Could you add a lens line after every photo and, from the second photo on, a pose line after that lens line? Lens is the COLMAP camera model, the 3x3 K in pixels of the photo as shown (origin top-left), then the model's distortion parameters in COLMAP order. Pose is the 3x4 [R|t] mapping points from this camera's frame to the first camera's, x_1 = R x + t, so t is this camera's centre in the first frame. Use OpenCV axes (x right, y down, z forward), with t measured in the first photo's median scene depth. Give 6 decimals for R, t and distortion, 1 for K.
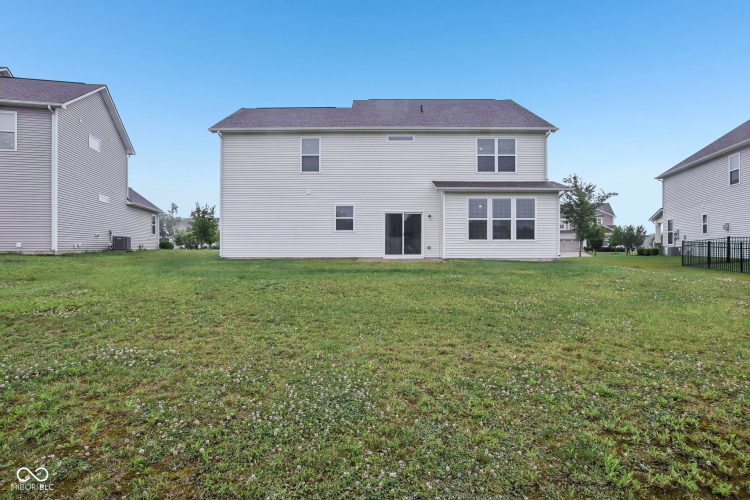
lens RADIAL K [[388.6, 0, 375.0], [0, 388.6, 250.0], [0, 0, 1]] dist [-0.020597, -0.000226]
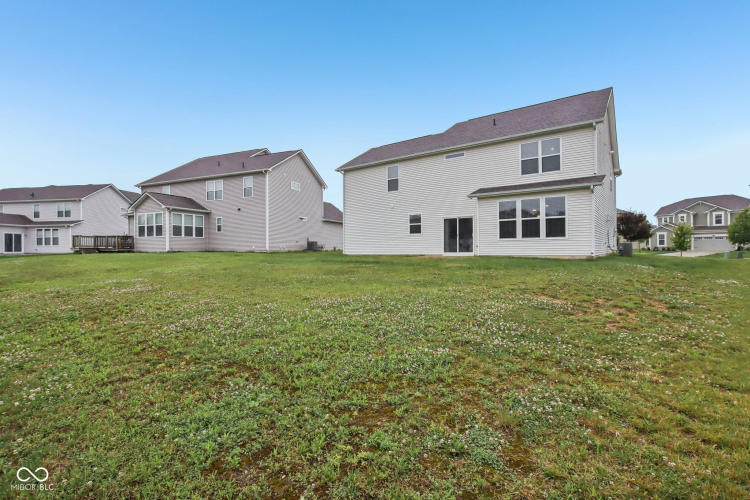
lens RADIAL K [[355.4, 0, 375.0], [0, 355.4, 250.0], [0, 0, 1]] dist [-0.019321, 0.000569]
pose [[0.799800, -0.005378, -0.600243, 0.526847], [0.004640, 0.999985, -0.002777, 0.006631], [0.600249, -0.000564, 0.799813, -0.028481]]
